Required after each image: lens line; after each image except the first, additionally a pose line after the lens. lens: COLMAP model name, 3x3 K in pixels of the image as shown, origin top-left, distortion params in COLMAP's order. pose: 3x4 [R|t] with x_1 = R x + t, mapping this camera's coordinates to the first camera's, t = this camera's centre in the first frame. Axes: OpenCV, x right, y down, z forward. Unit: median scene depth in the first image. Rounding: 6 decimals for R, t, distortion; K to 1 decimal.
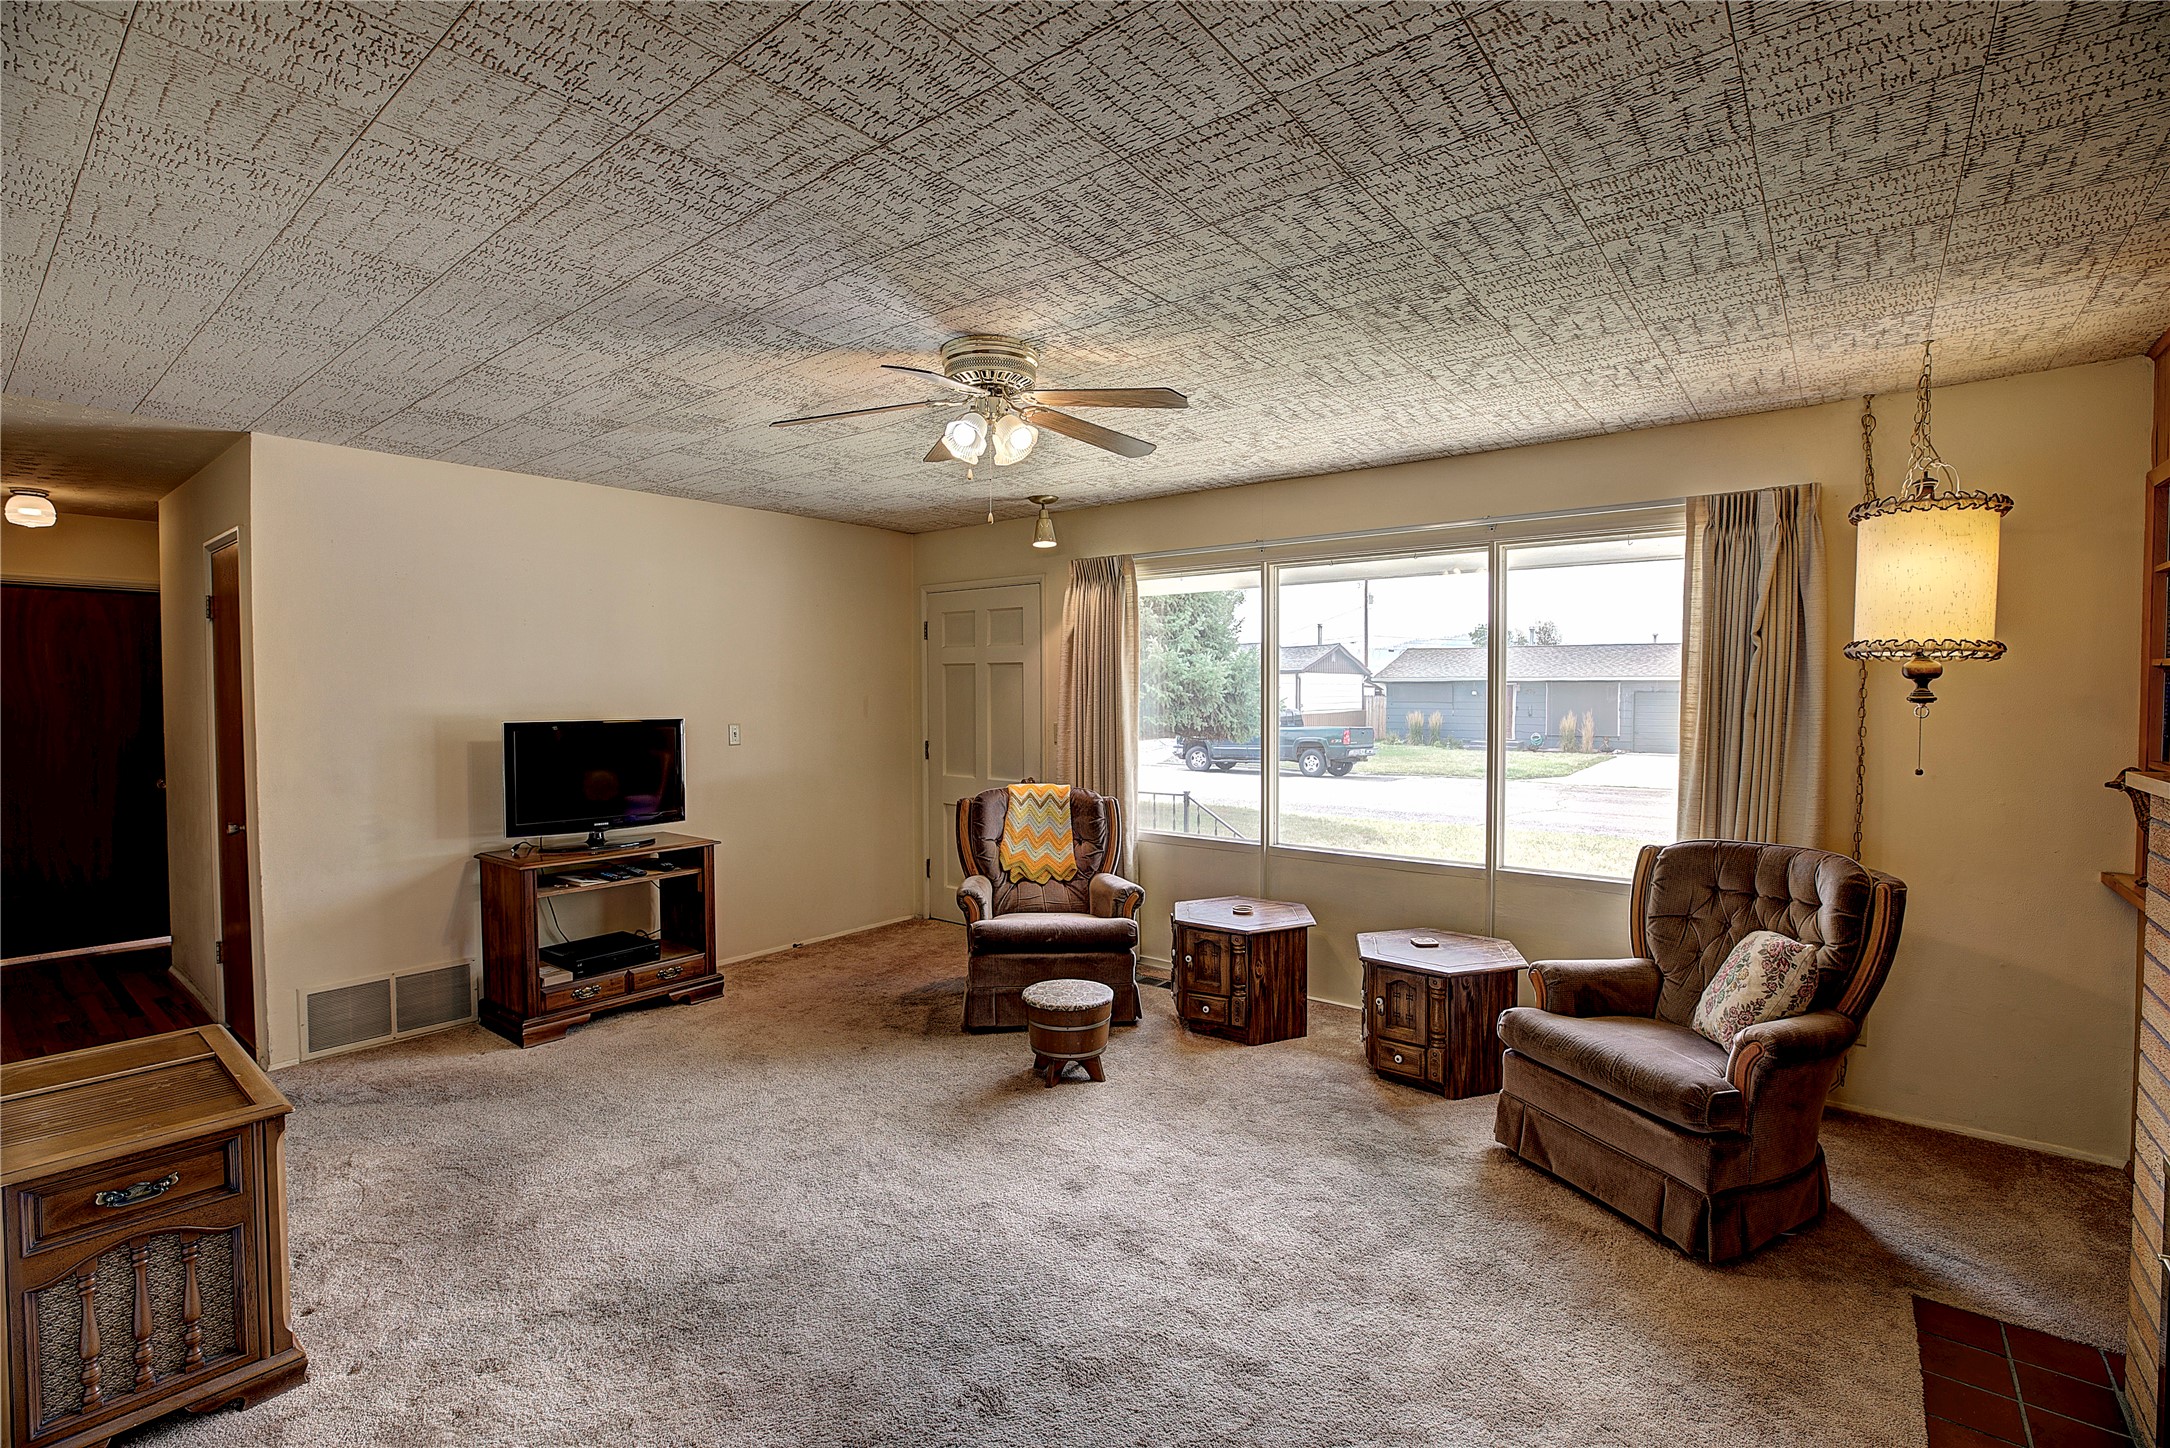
lens RADIAL K [[985.3, 0, 1078.2], [0, 985.3, 719.1], [0, 0, 1]] dist [-0.046115, 0.013610]
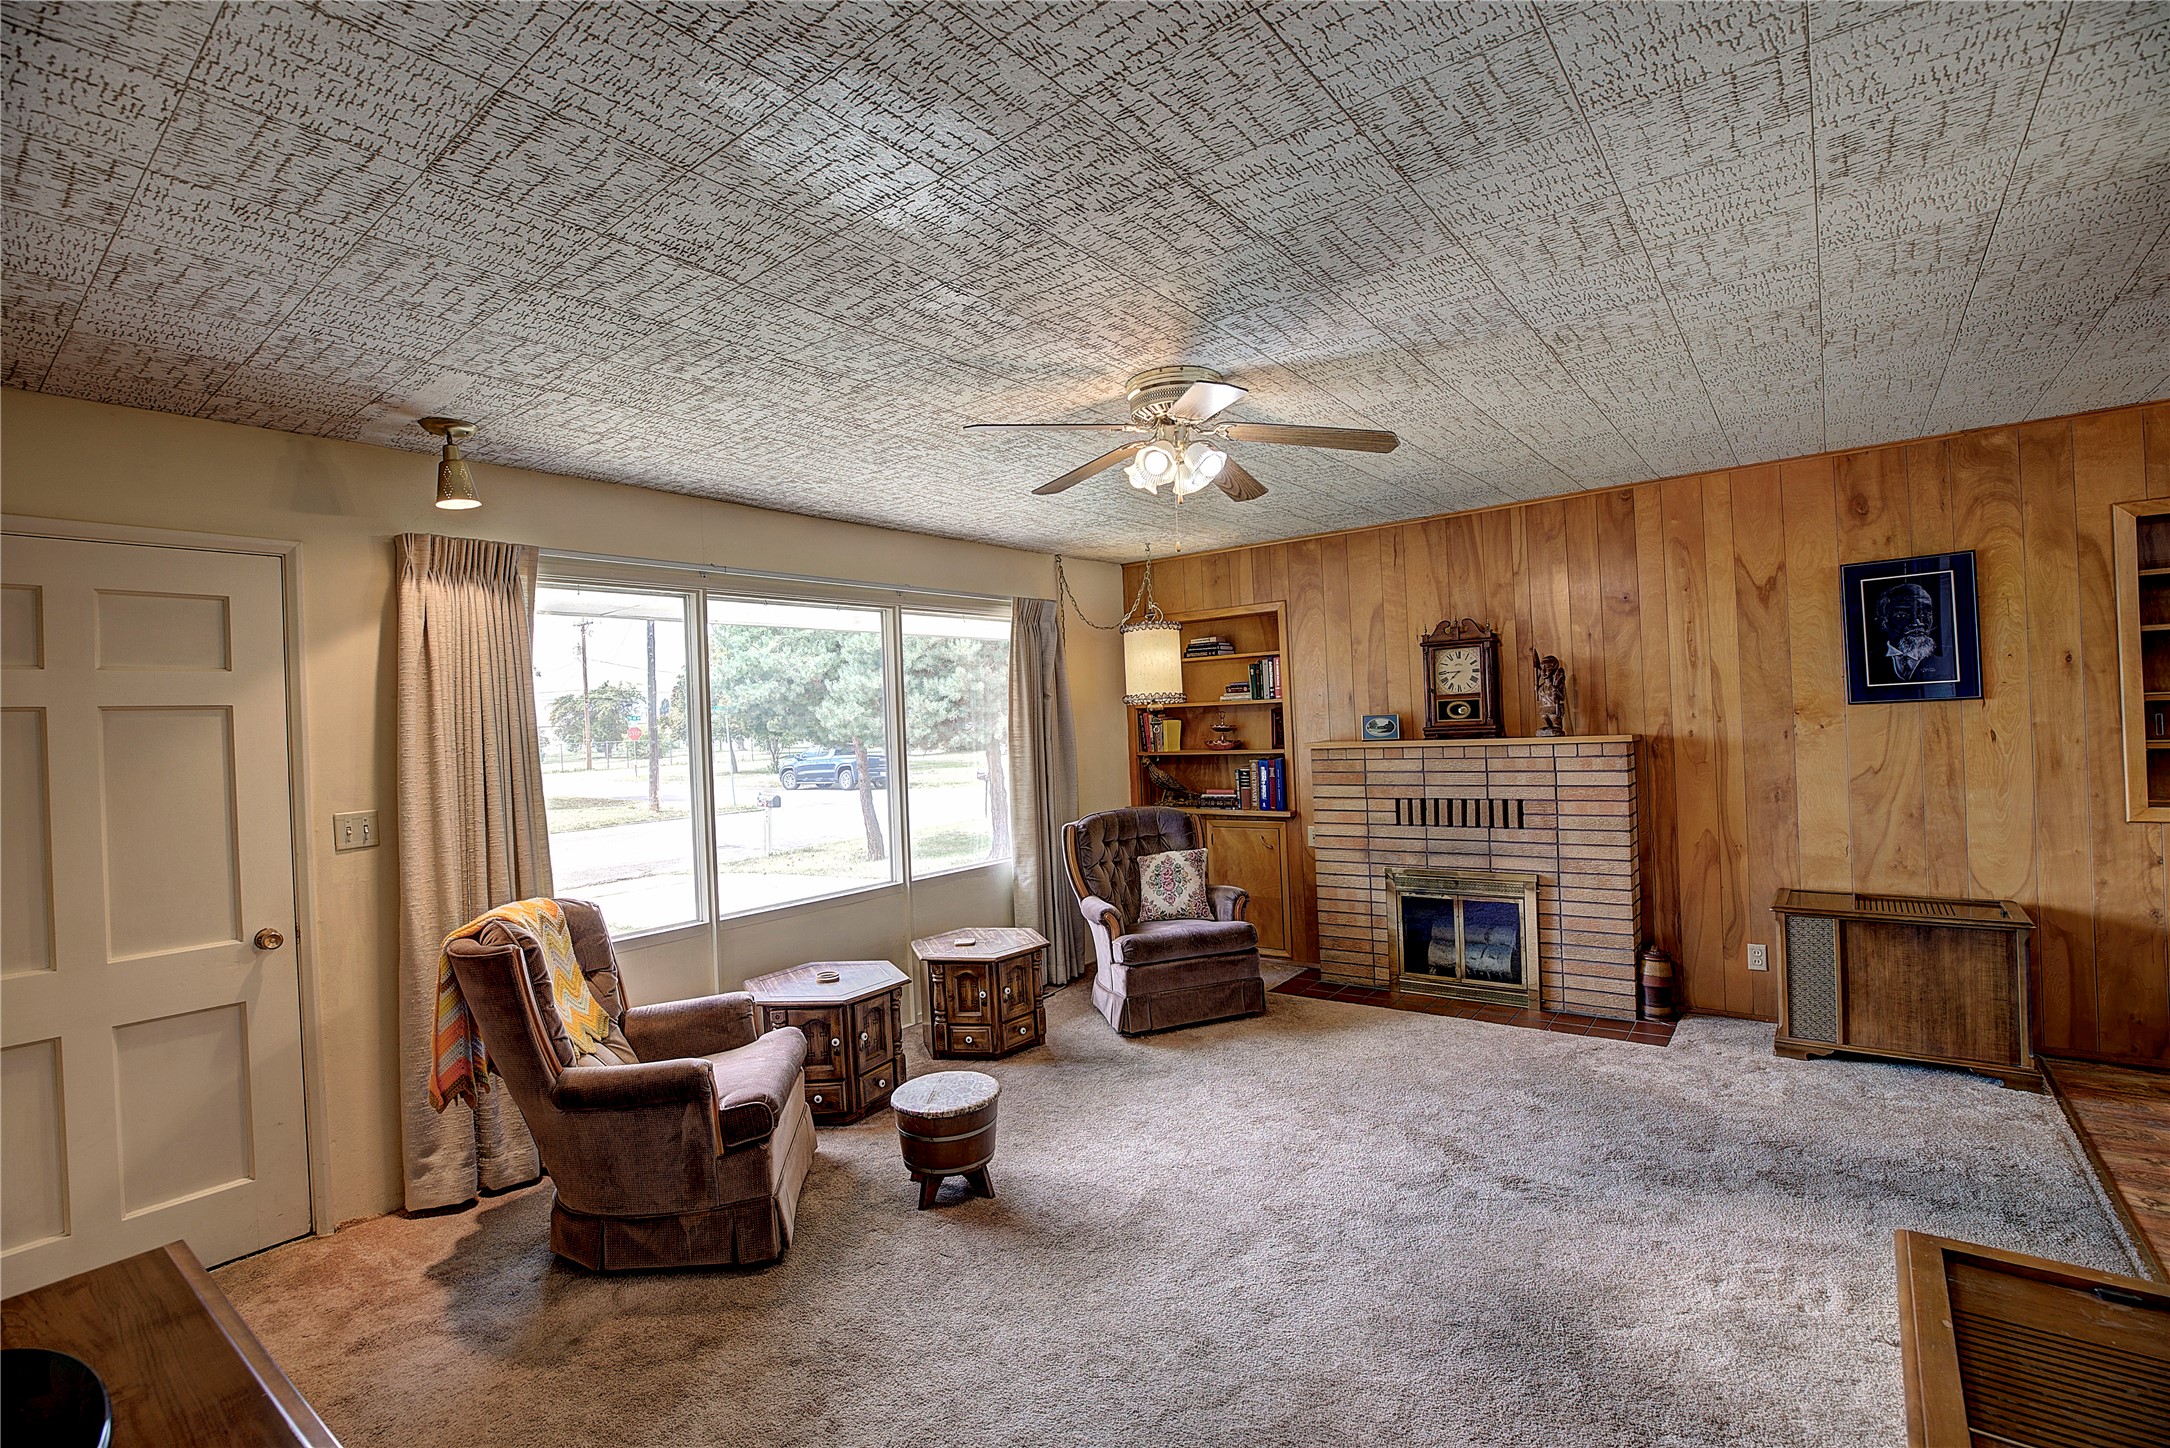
lens RADIAL K [[985.3, 0, 1078.2], [0, 985.3, 719.1], [0, 0, 1]] dist [-0.046115, 0.013610]
pose [[-0.008986, 0.004561, 0.999949, -0.891753], [0.072787, 0.997340, -0.003895, -0.027032], [-0.997307, 0.072748, -0.009294, 0.920862]]
